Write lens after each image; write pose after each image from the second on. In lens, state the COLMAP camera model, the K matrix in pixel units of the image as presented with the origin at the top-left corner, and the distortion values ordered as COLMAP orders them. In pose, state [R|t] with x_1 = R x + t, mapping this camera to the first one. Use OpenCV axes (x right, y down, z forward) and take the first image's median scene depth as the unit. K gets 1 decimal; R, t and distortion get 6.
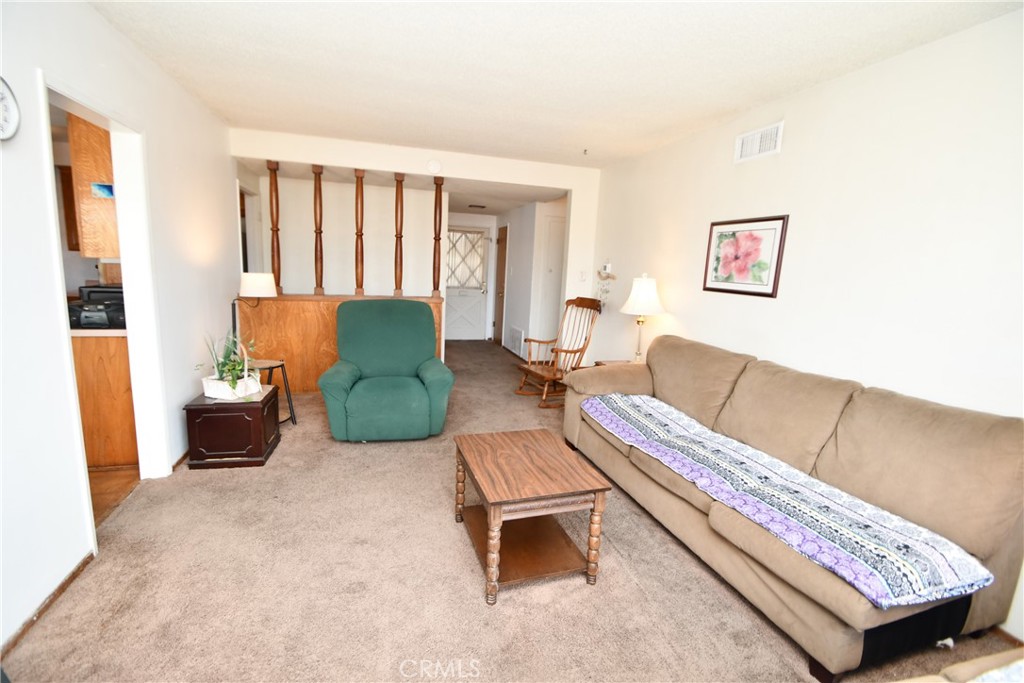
lens RADIAL K [[452.7, 0, 502.2], [0, 452.7, 340.9], [0, 0, 1]] dist [-0.001766, -0.007079]
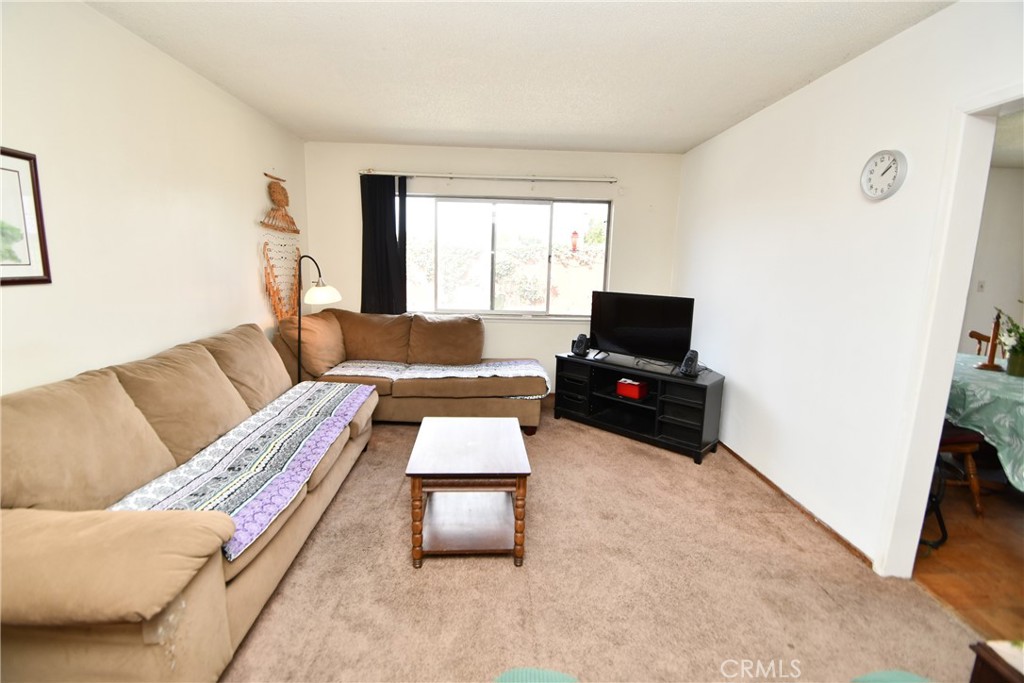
lens RADIAL K [[452.7, 0, 505.7], [0, 452.7, 335.0], [0, 0, 1]] dist [-0.001766, -0.007079]
pose [[-0.967283, -0.105845, 0.230564, -0.183013], [-0.025966, 0.945343, 0.325041, -0.236480], [-0.252366, 0.308420, -0.917163, 1.360982]]
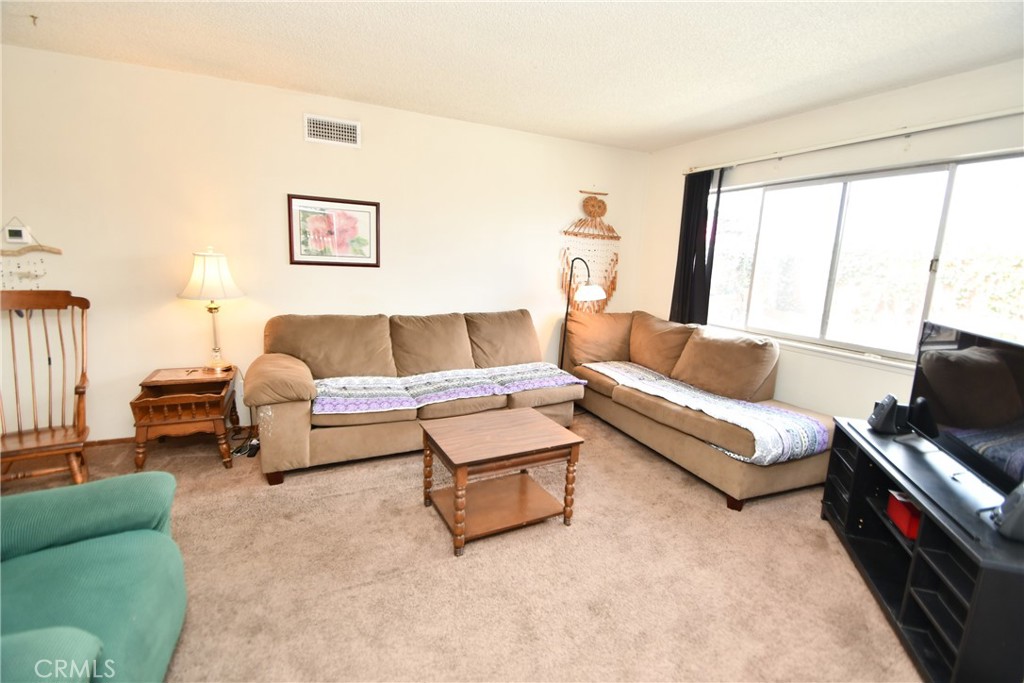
lens RADIAL K [[452.7, 0, 508.6], [0, 452.7, 340.9], [0, 0, 1]] dist [-0.001766, -0.007079]
pose [[-0.150463, -0.225707, 0.962506, -0.698810], [0.117905, 0.962544, 0.244148, -0.154208], [-0.981560, 0.150220, -0.118215, 0.769466]]
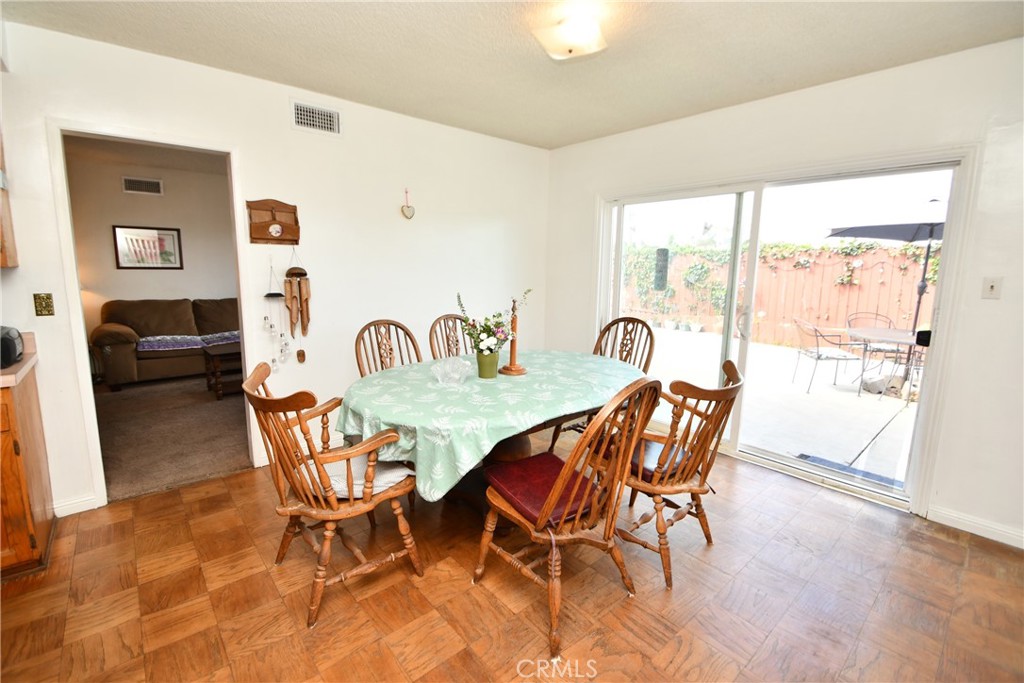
lens RADIAL K [[452.7, 0, 504.2], [0, 452.7, 336.2], [0, 0, 1]] dist [-0.001766, -0.007079]
pose [[-0.407442, -0.187932, 0.893685, -1.751836], [0.122046, 0.958613, 0.257228, -0.143058], [-0.905039, 0.213876, -0.367643, 0.468270]]
